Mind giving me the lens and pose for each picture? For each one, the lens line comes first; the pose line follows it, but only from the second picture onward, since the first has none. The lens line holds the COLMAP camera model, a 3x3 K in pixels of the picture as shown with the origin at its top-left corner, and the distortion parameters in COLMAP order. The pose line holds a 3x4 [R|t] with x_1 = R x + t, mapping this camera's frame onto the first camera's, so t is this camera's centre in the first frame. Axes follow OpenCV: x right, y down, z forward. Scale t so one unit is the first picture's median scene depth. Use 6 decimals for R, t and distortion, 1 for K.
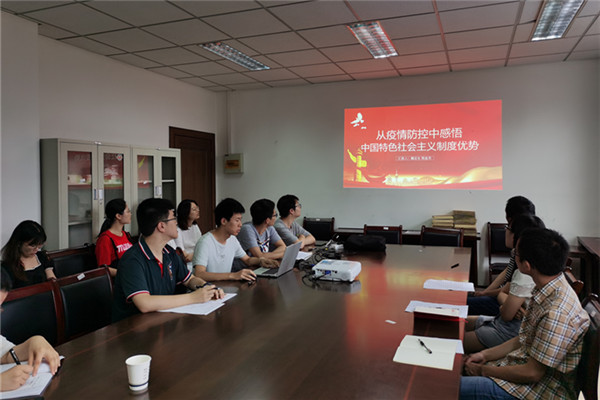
lens RADIAL K [[454.8, 0, 299.2], [0, 454.8, 192.7], [0, 0, 1]] dist [0.010565, -0.025607]
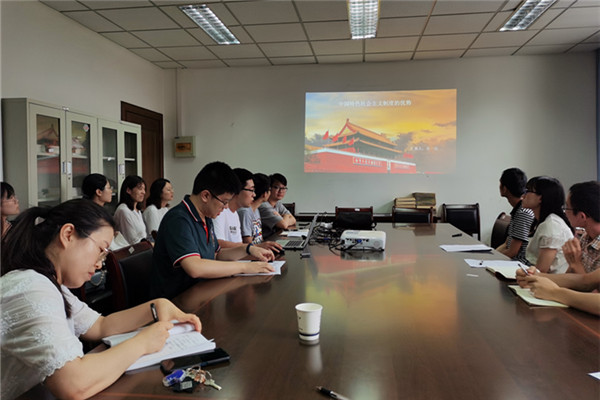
lens RADIAL K [[454.8, 0, 303.1], [0, 454.8, 200.3], [0, 0, 1]] dist [0.010565, -0.025607]
pose [[0.972631, -0.006885, 0.232253, -0.185034], [0.003368, 0.999874, 0.015534, 0.047200], [-0.232330, -0.014327, 0.972531, 0.049010]]
